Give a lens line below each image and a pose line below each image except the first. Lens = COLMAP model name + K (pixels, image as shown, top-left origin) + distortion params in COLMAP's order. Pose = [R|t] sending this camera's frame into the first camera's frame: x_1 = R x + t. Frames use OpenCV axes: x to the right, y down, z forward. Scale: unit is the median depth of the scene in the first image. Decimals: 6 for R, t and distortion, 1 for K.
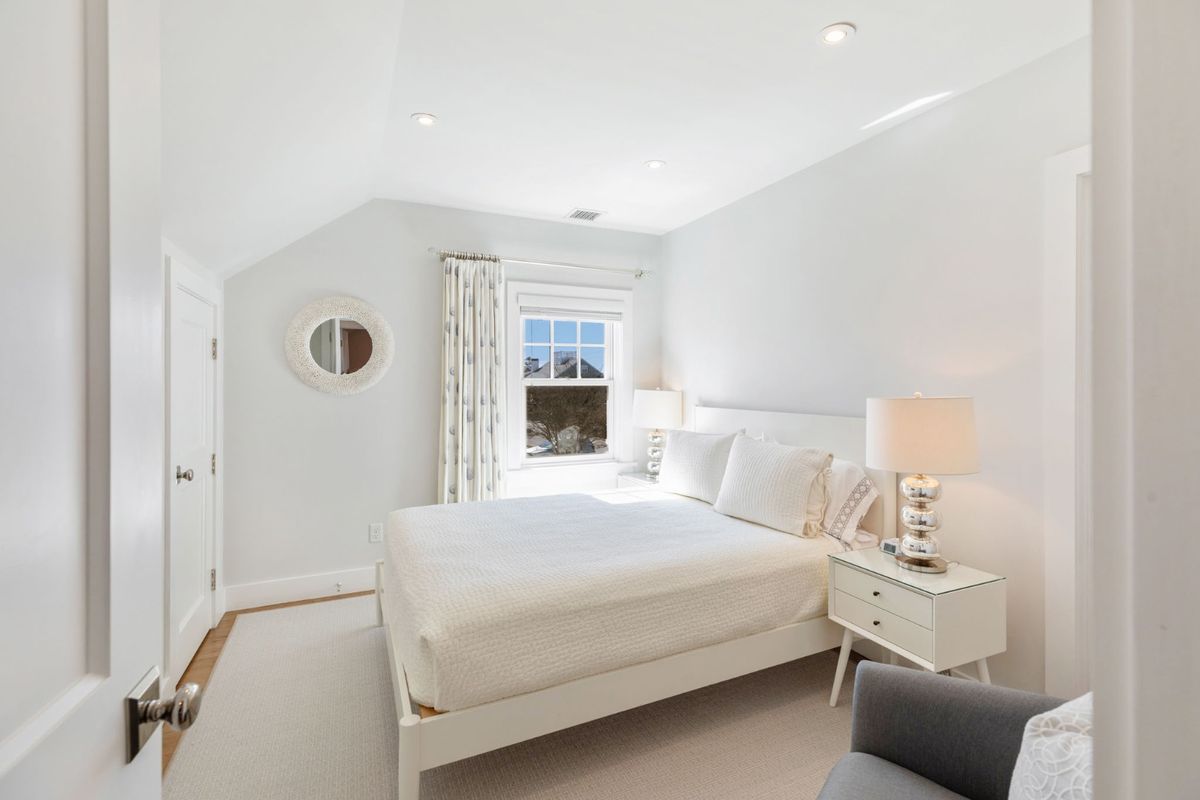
lens RADIAL K [[535.6, 0, 608.0], [0, 535.6, 381.3], [0, 0, 1]] dist [0.006553, 0.000465]
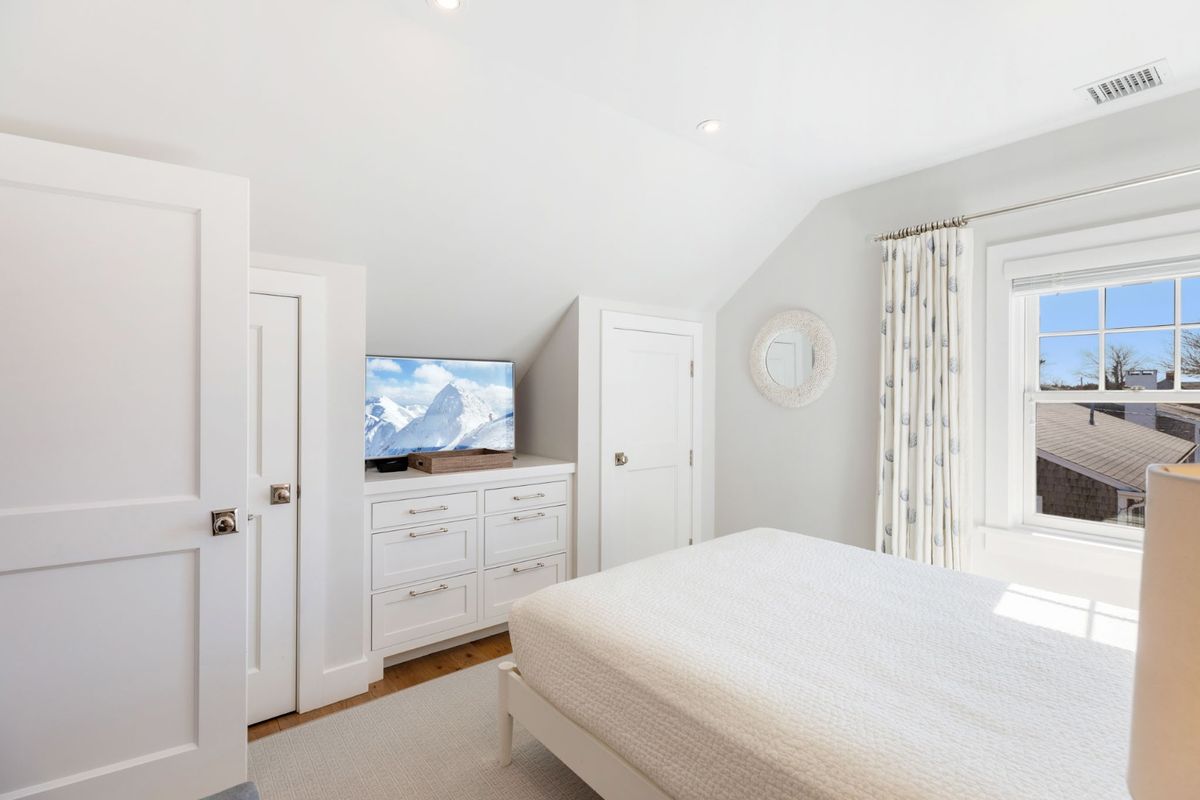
lens RADIAL K [[535.6, 0, 600.3], [0, 535.6, 395.5], [0, 0, 1]] dist [0.006553, 0.000465]
pose [[0.248207, 0.003802, -0.968700, 0.374233], [-0.000700, 0.999993, 0.003746, -0.000941], [0.968707, -0.000251, 0.248207, 0.378390]]
